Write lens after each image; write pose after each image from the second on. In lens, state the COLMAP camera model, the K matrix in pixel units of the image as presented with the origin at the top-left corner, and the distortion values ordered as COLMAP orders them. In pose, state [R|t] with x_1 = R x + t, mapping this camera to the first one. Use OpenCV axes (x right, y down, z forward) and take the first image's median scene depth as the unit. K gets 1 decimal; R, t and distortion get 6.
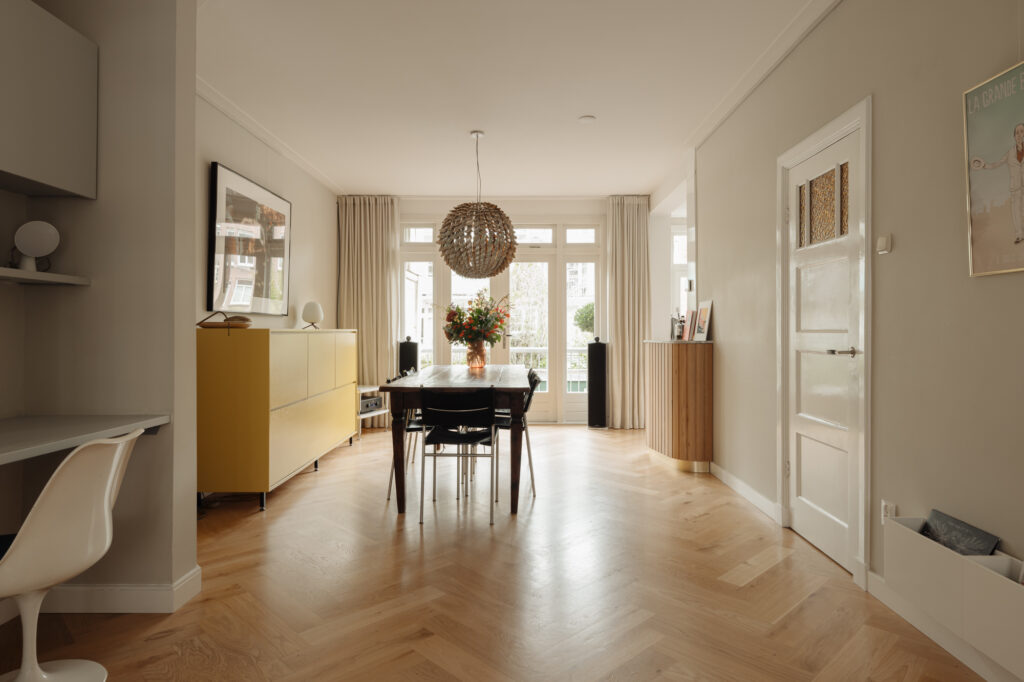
lens RADIAL K [[607.5, 0, 519.1], [0, 607.5, 329.1], [0, 0, 1]] dist [0.017140, -0.012626]
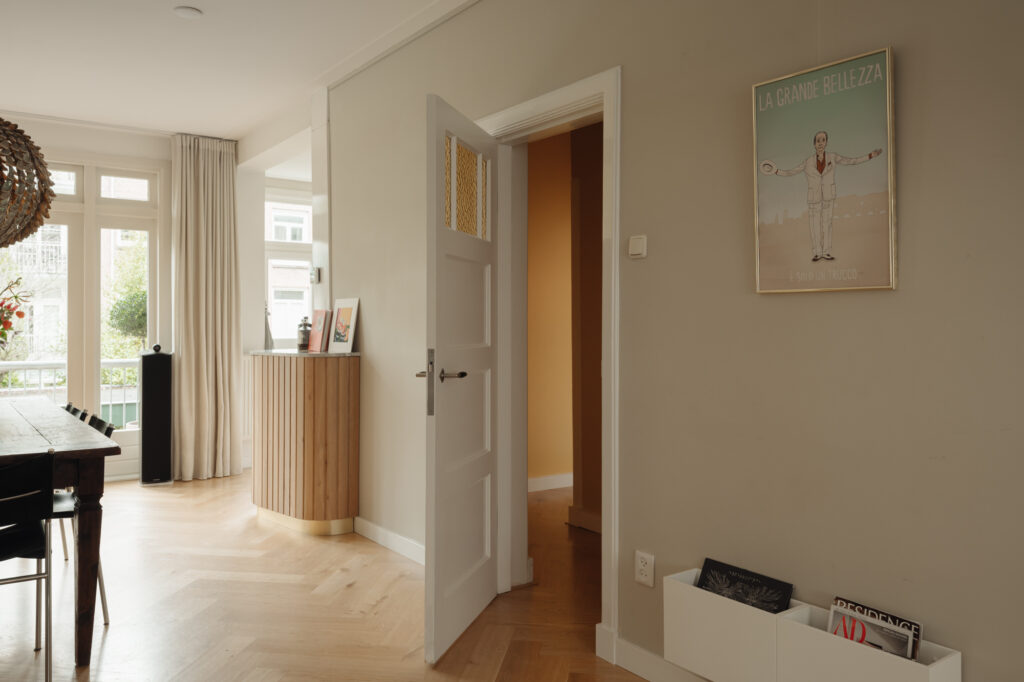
lens RADIAL K [[780.6, 0, 506.8], [0, 780.6, 316.2], [0, 0, 1]] dist [0.022137, -0.013461]
pose [[0.804608, 0.005806, 0.593778, -0.091489], [-0.002486, 0.999976, -0.006410, -0.017542], [-0.593801, 0.003682, 0.804604, 0.118000]]
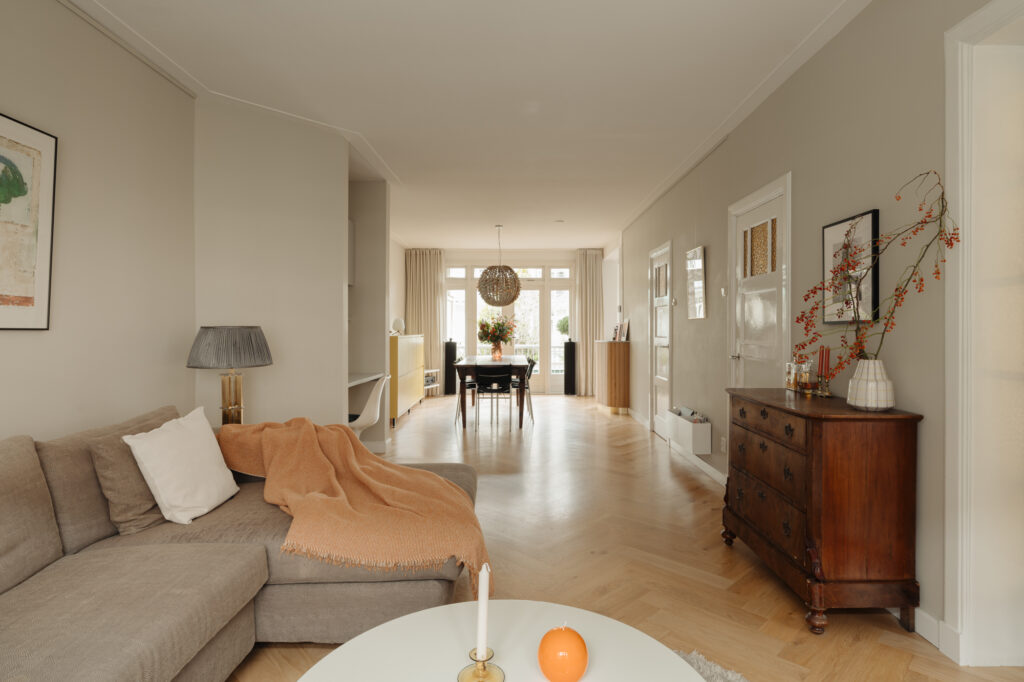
lens RADIAL K [[567.0, 0, 527.8], [0, 567.0, 330.0], [0, 0, 1]] dist [-0.009689, 0.002786]
pose [[0.999750, -0.002216, 0.022266, -0.019239], [0.002131, 0.999990, 0.003818, -0.018597], [-0.022274, -0.003770, 0.999745, -0.617224]]
